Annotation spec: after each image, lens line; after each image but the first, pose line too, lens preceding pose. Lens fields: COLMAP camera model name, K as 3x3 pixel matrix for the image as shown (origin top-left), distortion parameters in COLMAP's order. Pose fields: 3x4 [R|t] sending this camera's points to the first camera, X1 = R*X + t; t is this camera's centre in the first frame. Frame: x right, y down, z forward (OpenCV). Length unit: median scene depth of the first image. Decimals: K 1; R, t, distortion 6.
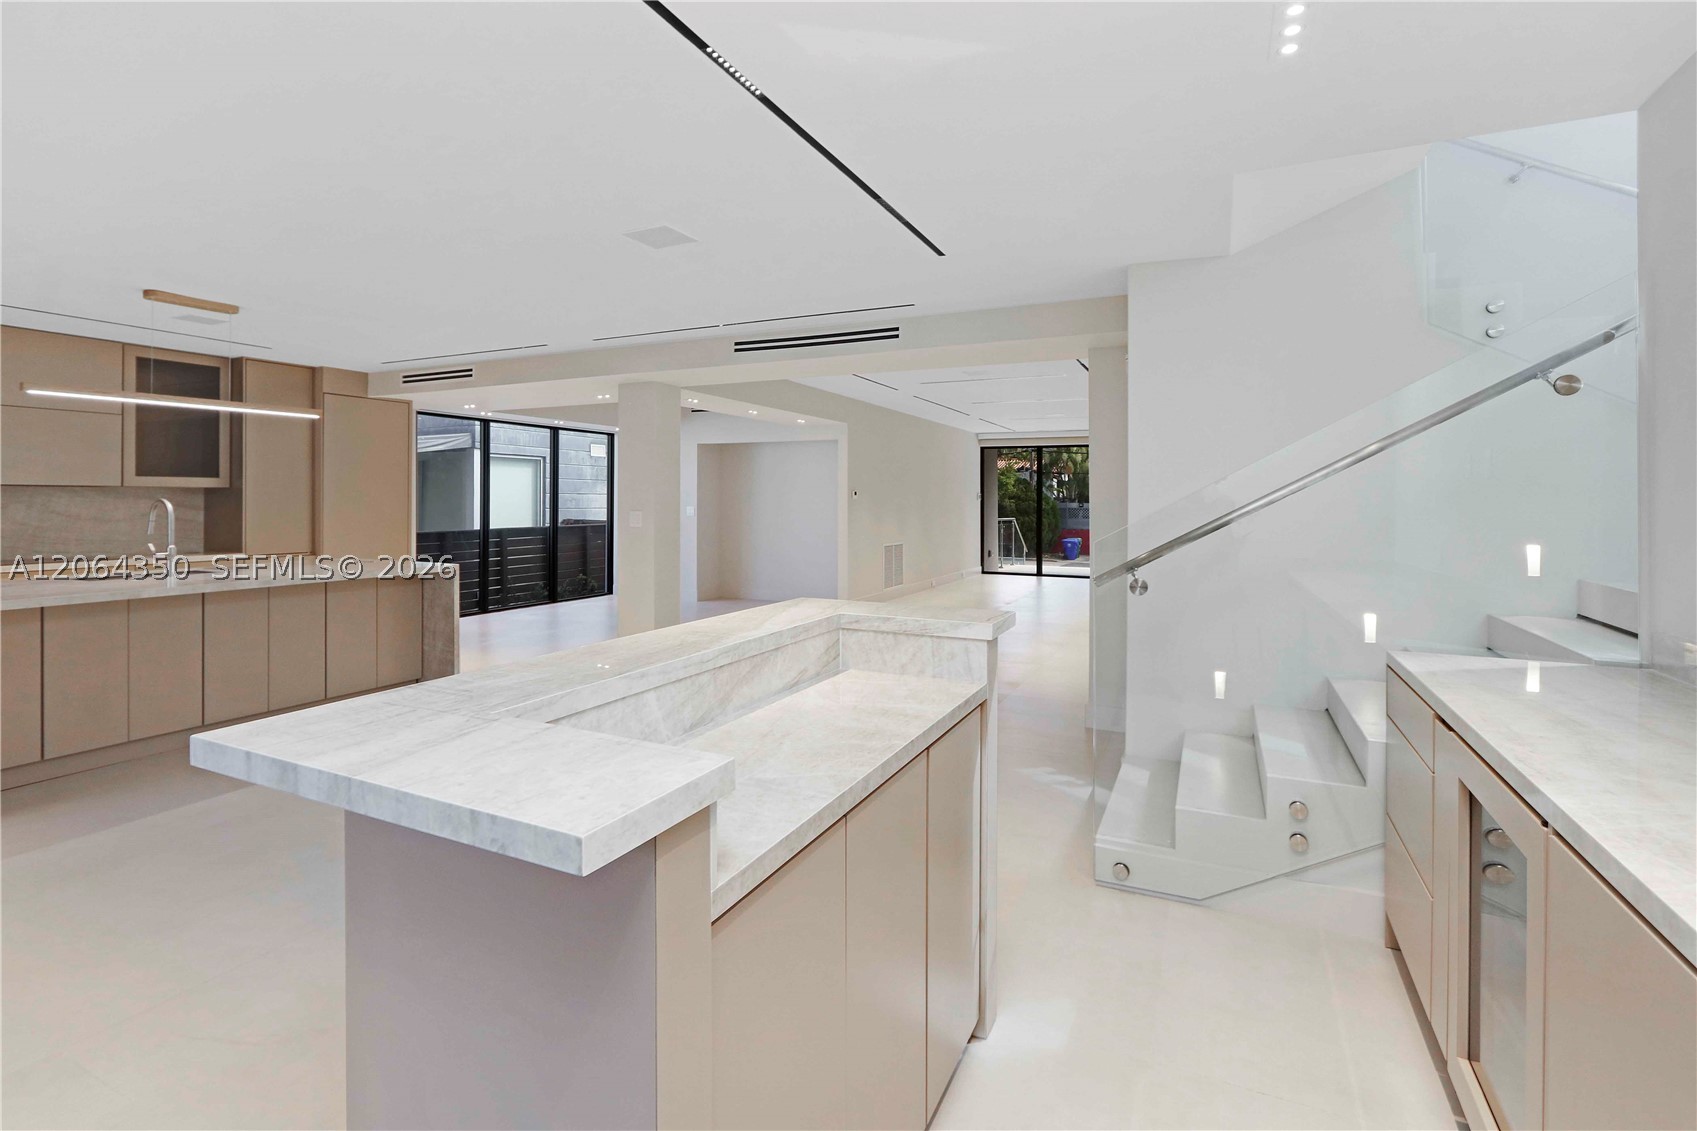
lens RADIAL K [[815.1, 0, 828.3], [0, 815.1, 499.0], [0, 0, 1]] dist [0.000761, 0.000141]
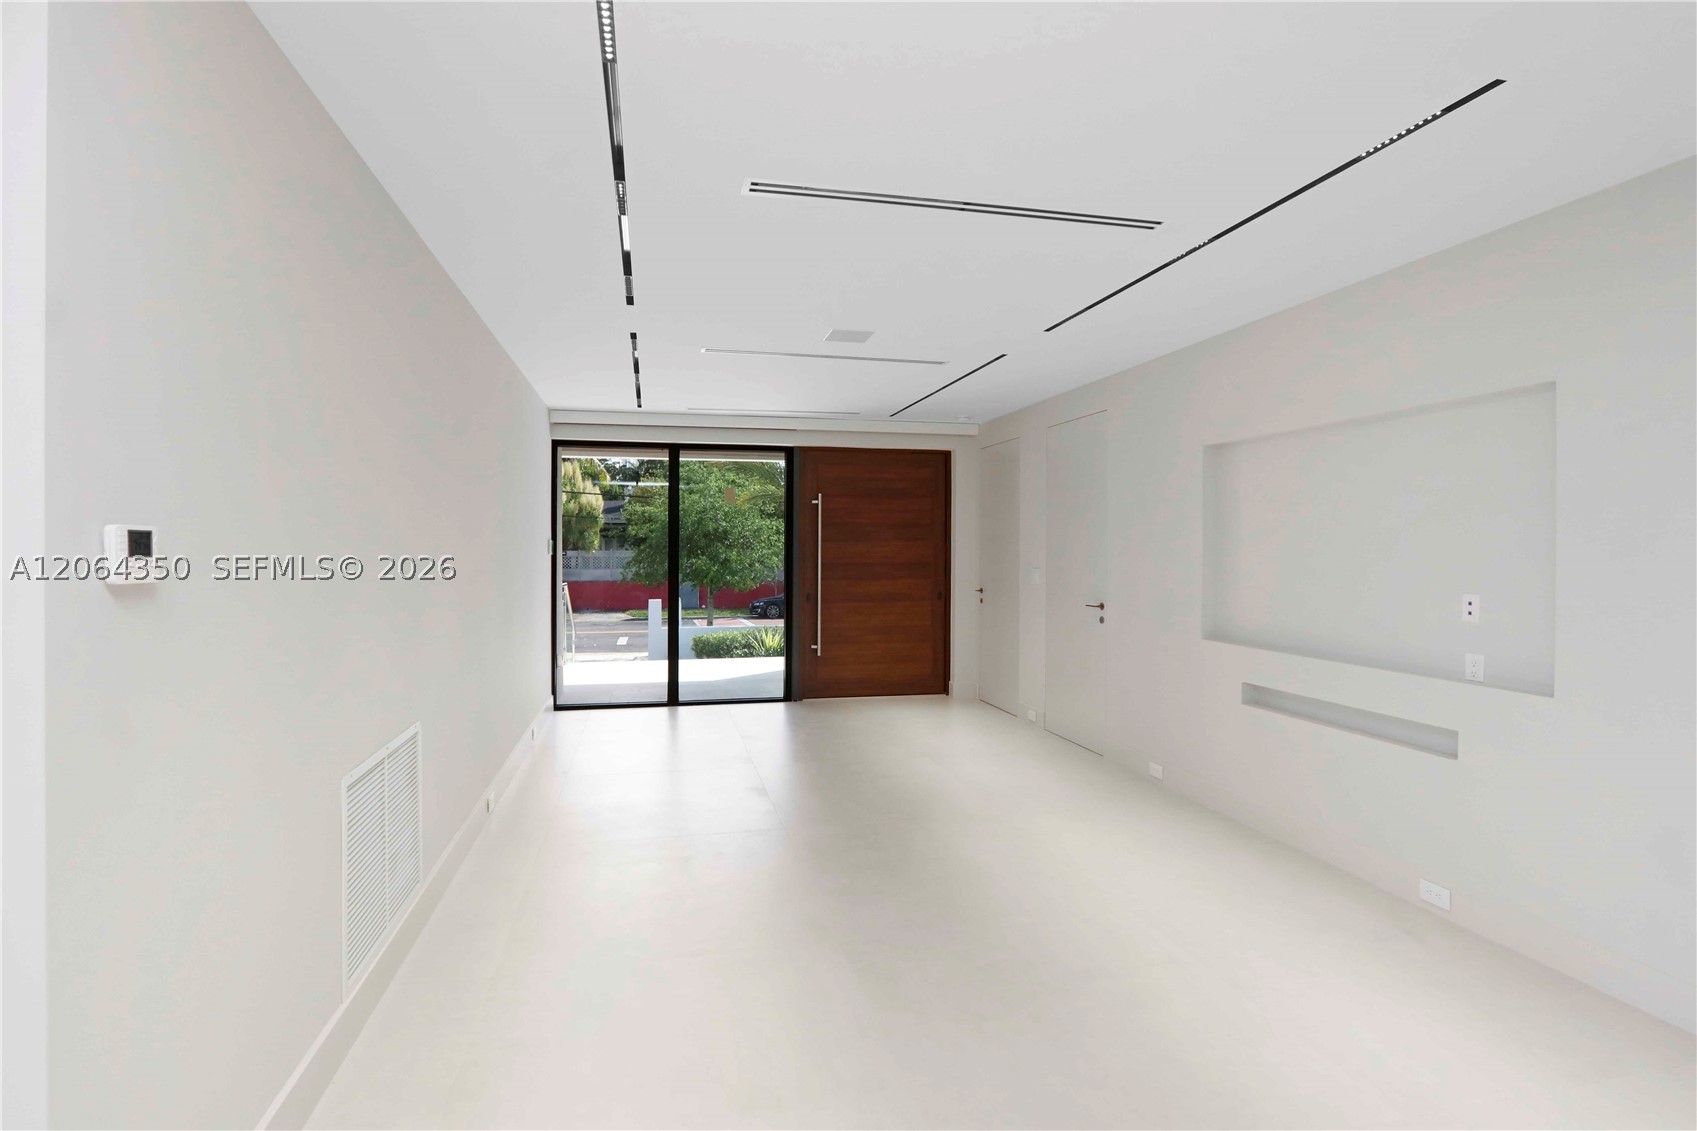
lens RADIAL K [[812.5, 0, 836.5], [0, 812.5, 545.8], [0, 0, 1]] dist [-0.001423, -0.000266]
pose [[0.781912, -0.004355, 0.623374, 0.025387], [0.003654, 0.999990, 0.002403, -0.004235], [-0.623379, 0.000399, 0.781920, 0.544337]]
